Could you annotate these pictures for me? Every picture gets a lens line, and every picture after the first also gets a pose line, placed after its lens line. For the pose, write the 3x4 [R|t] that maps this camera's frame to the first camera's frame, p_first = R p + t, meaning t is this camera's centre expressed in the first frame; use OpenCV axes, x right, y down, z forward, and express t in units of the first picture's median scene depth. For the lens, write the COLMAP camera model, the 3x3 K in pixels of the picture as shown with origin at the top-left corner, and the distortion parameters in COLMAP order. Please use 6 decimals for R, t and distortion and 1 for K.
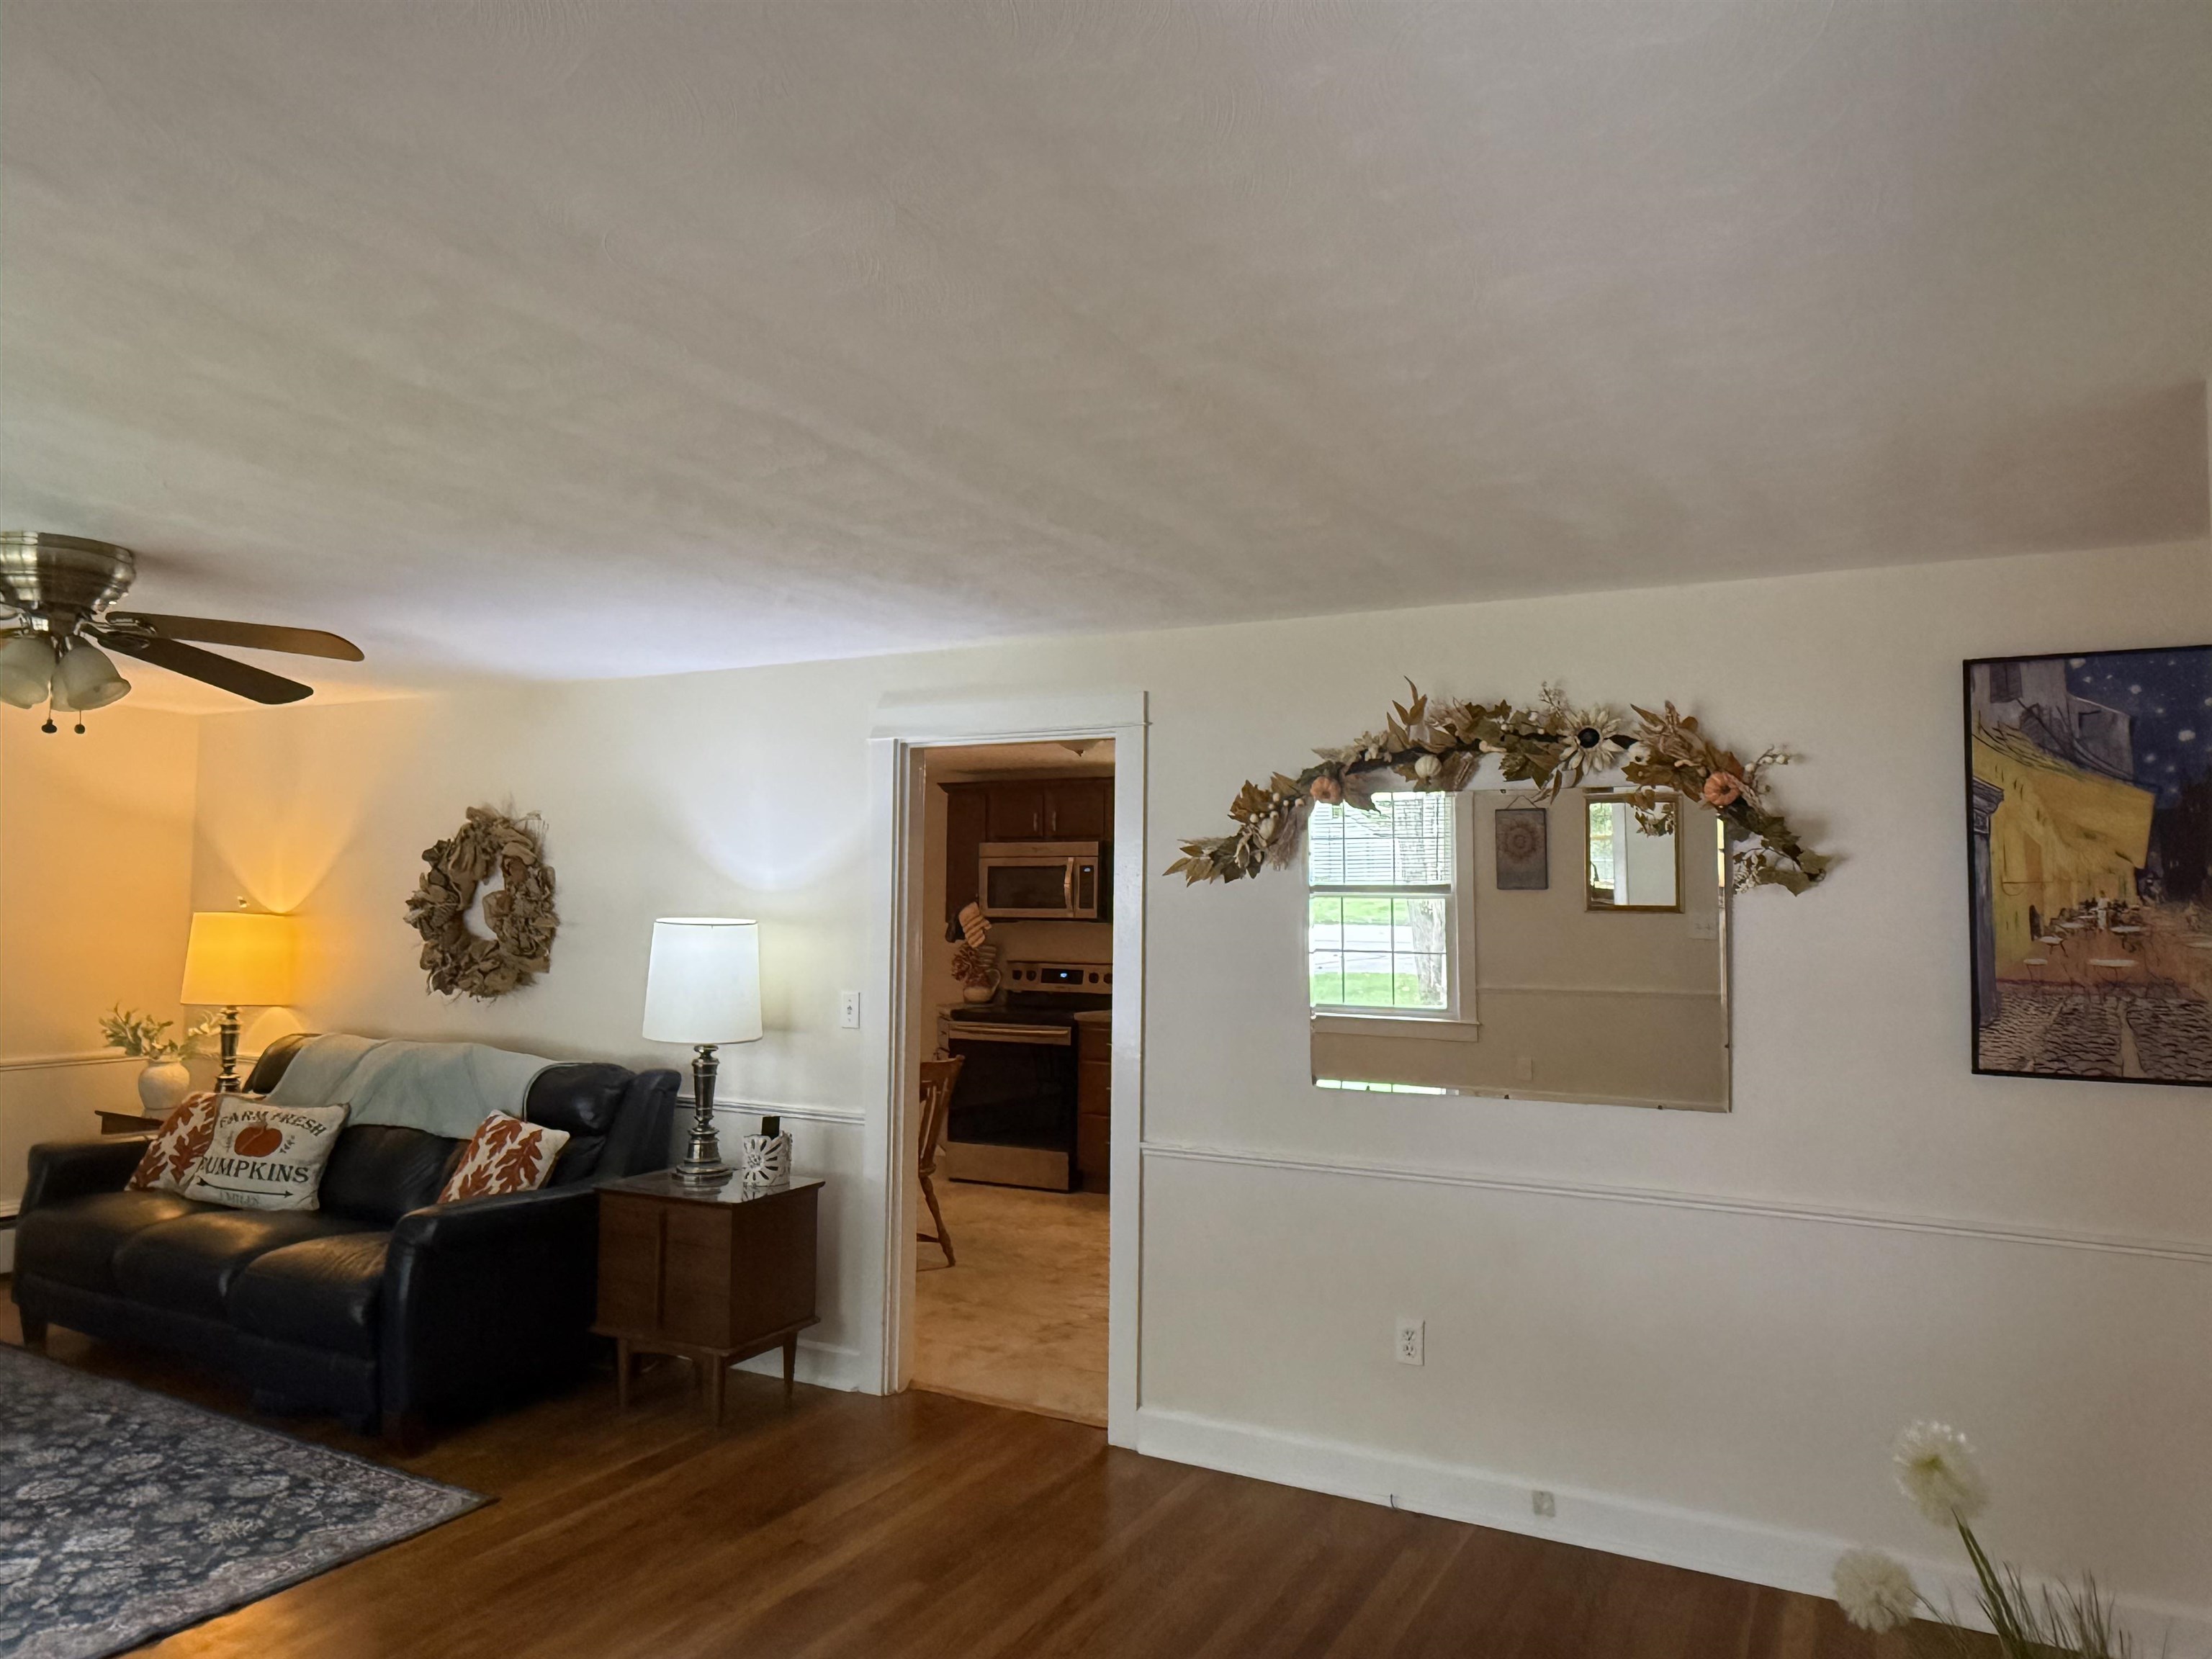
lens RADIAL K [[1453.6, 0, 1115.5], [0, 1453.6, 831.2], [0, 0, 1]] dist [0.008808, -0.000722]
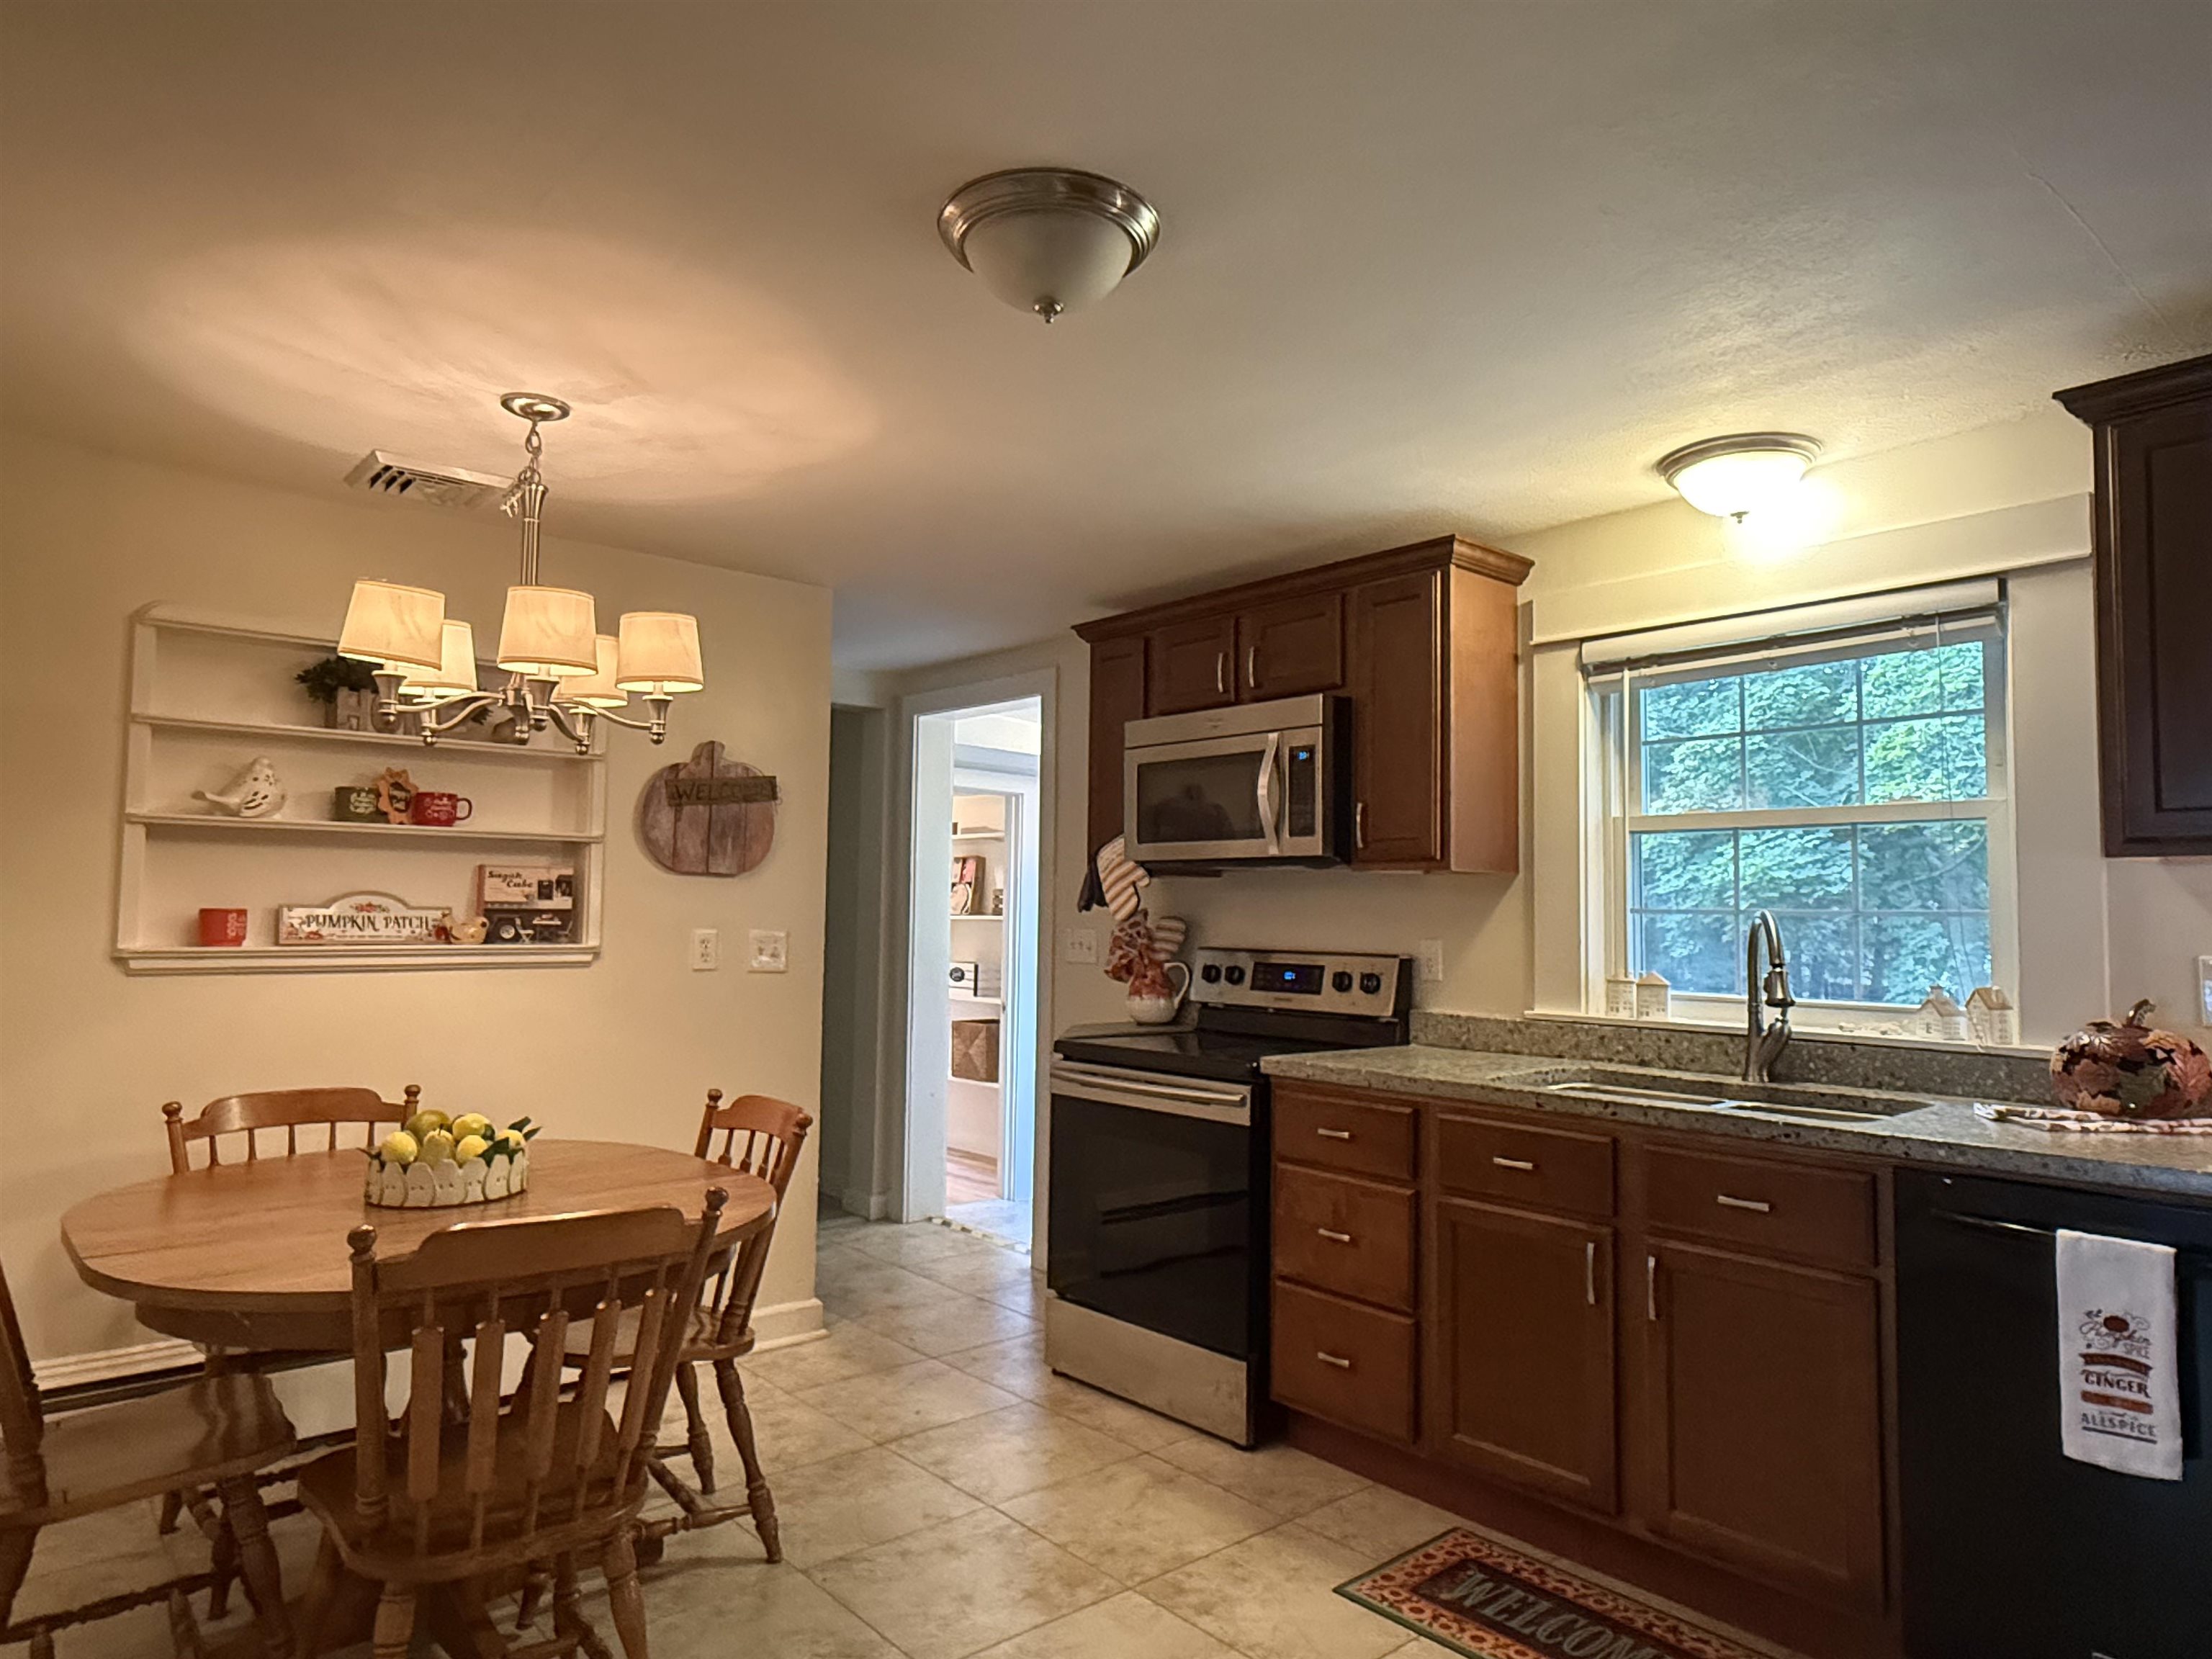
lens RADIAL K [[1367.0, 0, 1121.0], [0, 1367.0, 826.7], [0, 0, 1]] dist [0.008682, 0.001933]
pose [[0.936358, -0.018679, -0.350548, 0.078779], [0.012898, 0.999740, -0.018820, 0.055392], [0.350808, 0.013101, 0.936356, 0.533221]]
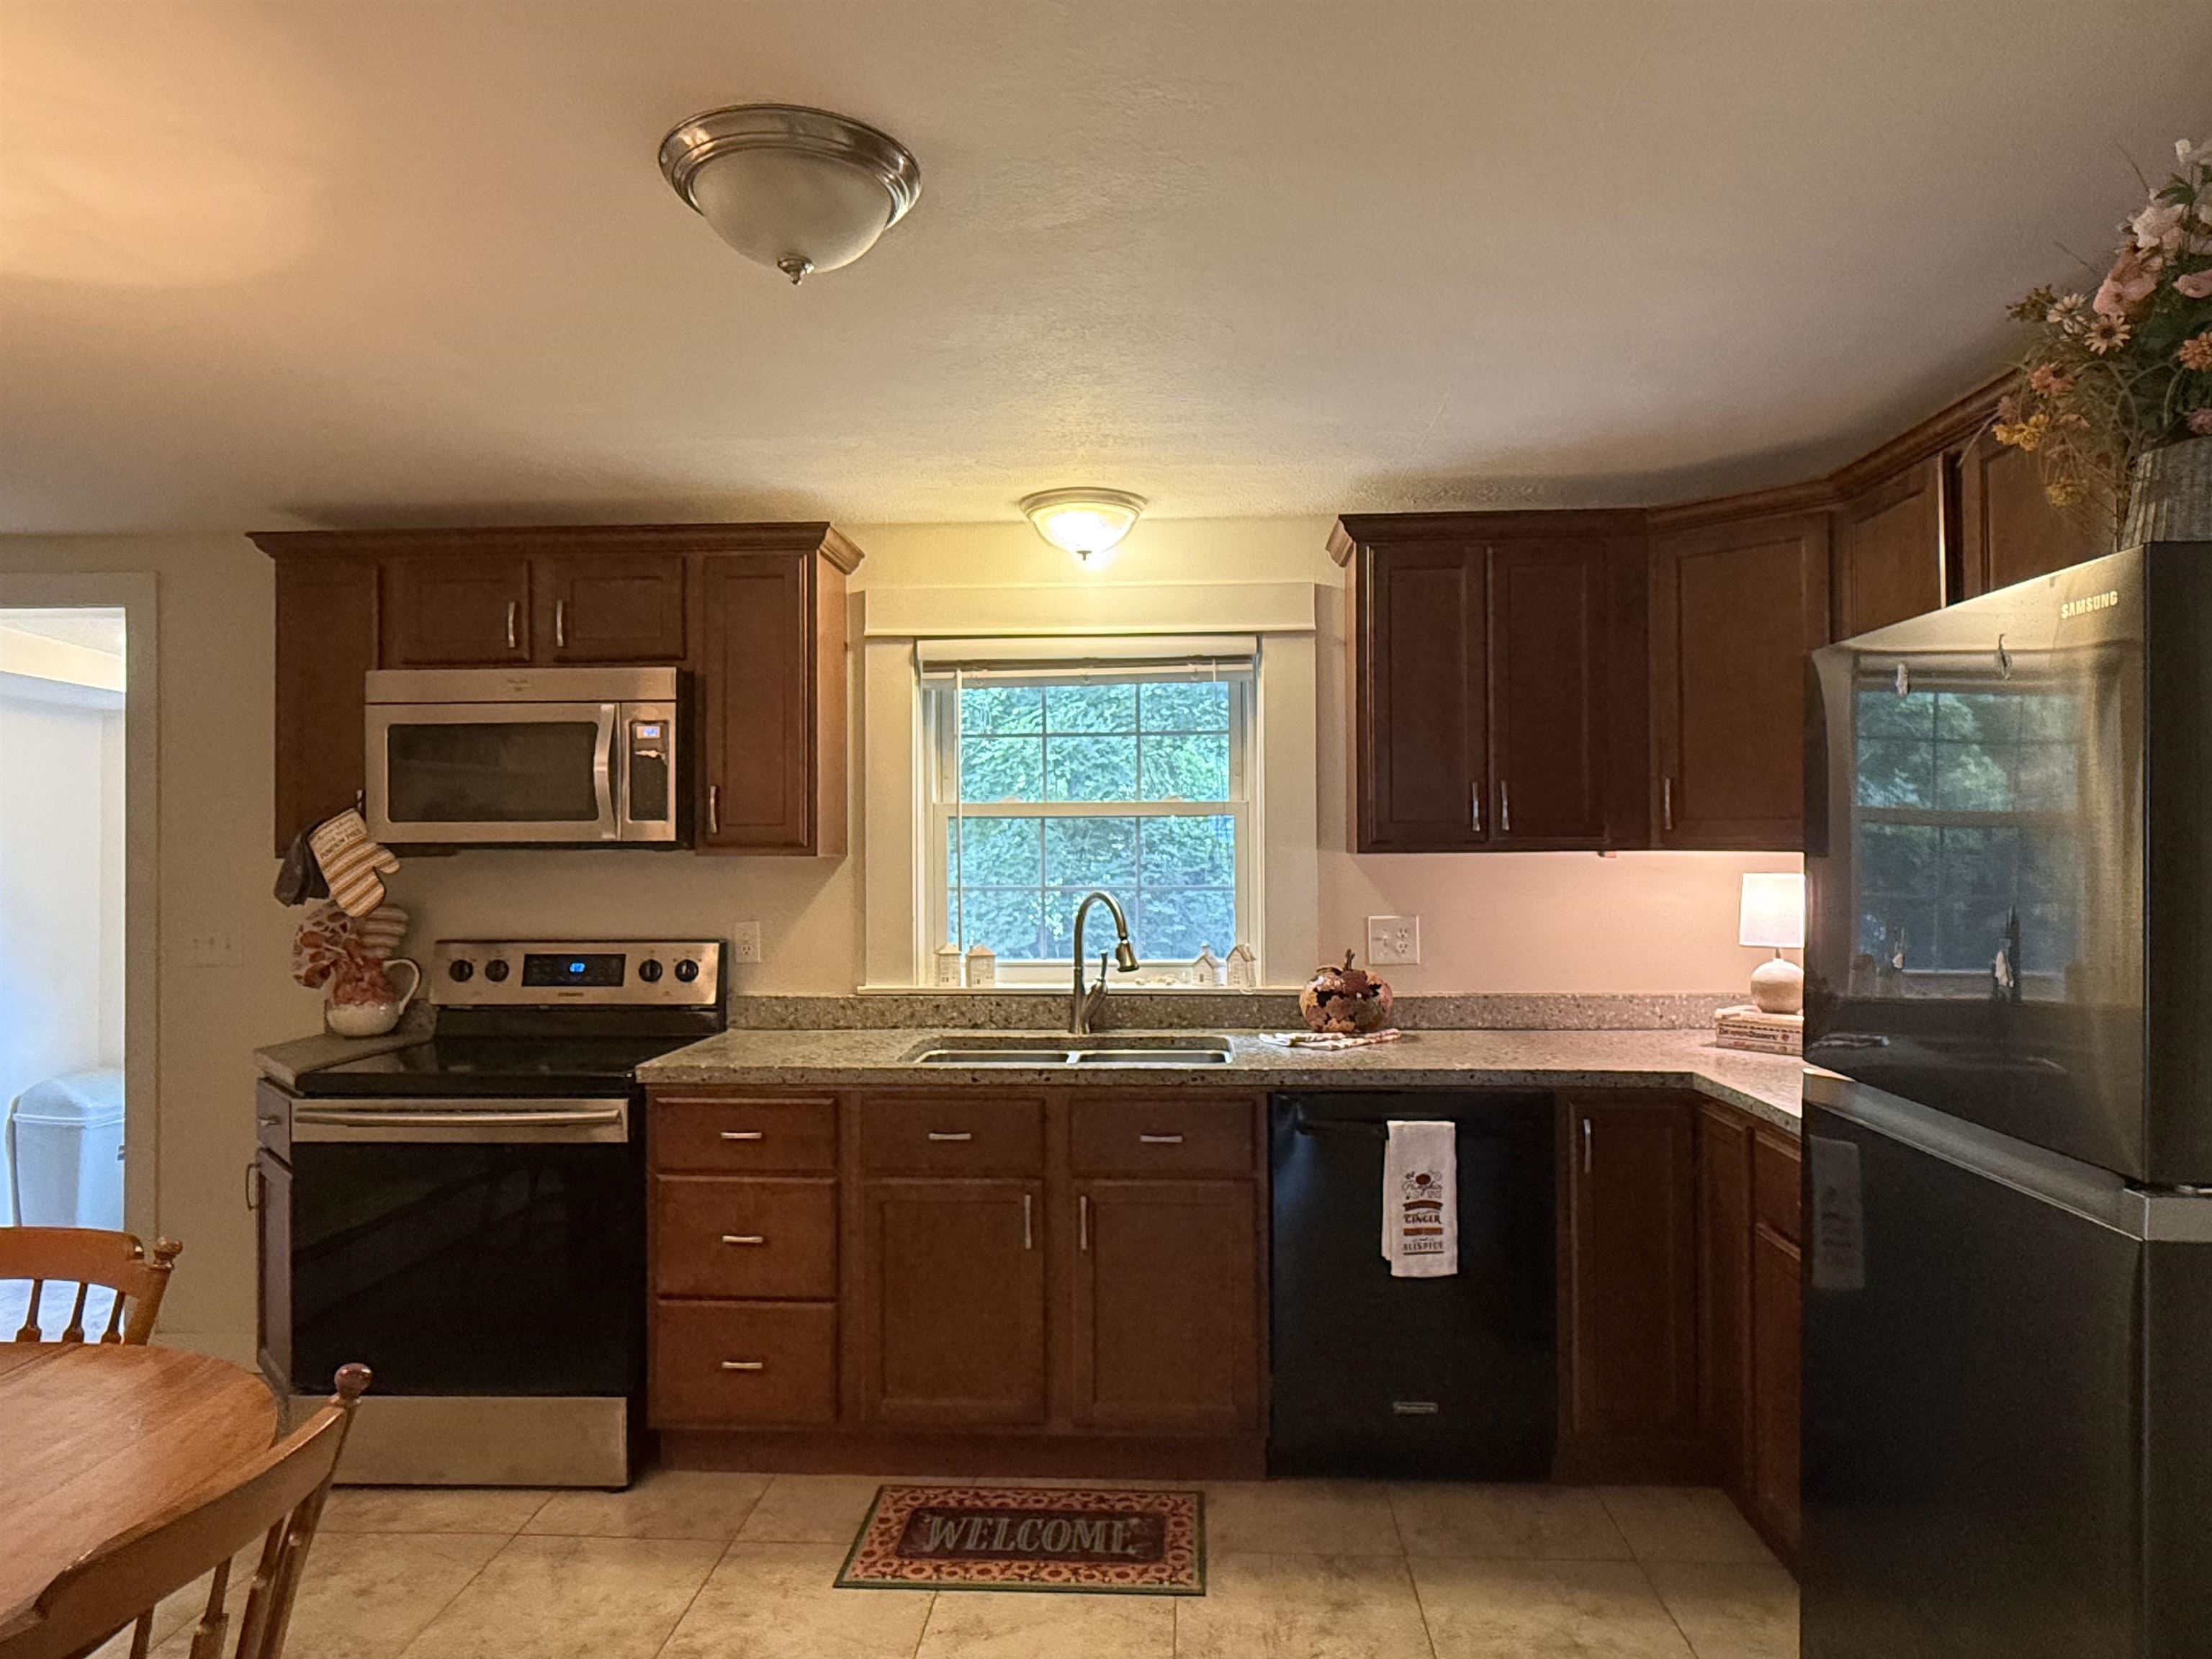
lens RADIAL K [[1367.0, 0, 1122.6], [0, 1367.0, 834.2], [0, 0, 1]] dist [0.008682, 0.001933]
pose [[0.905243, -0.009617, 0.424786, -0.063767], [-0.008929, 0.999092, 0.041648, 0.037210], [-0.424801, -0.041494, 0.904335, 0.539012]]
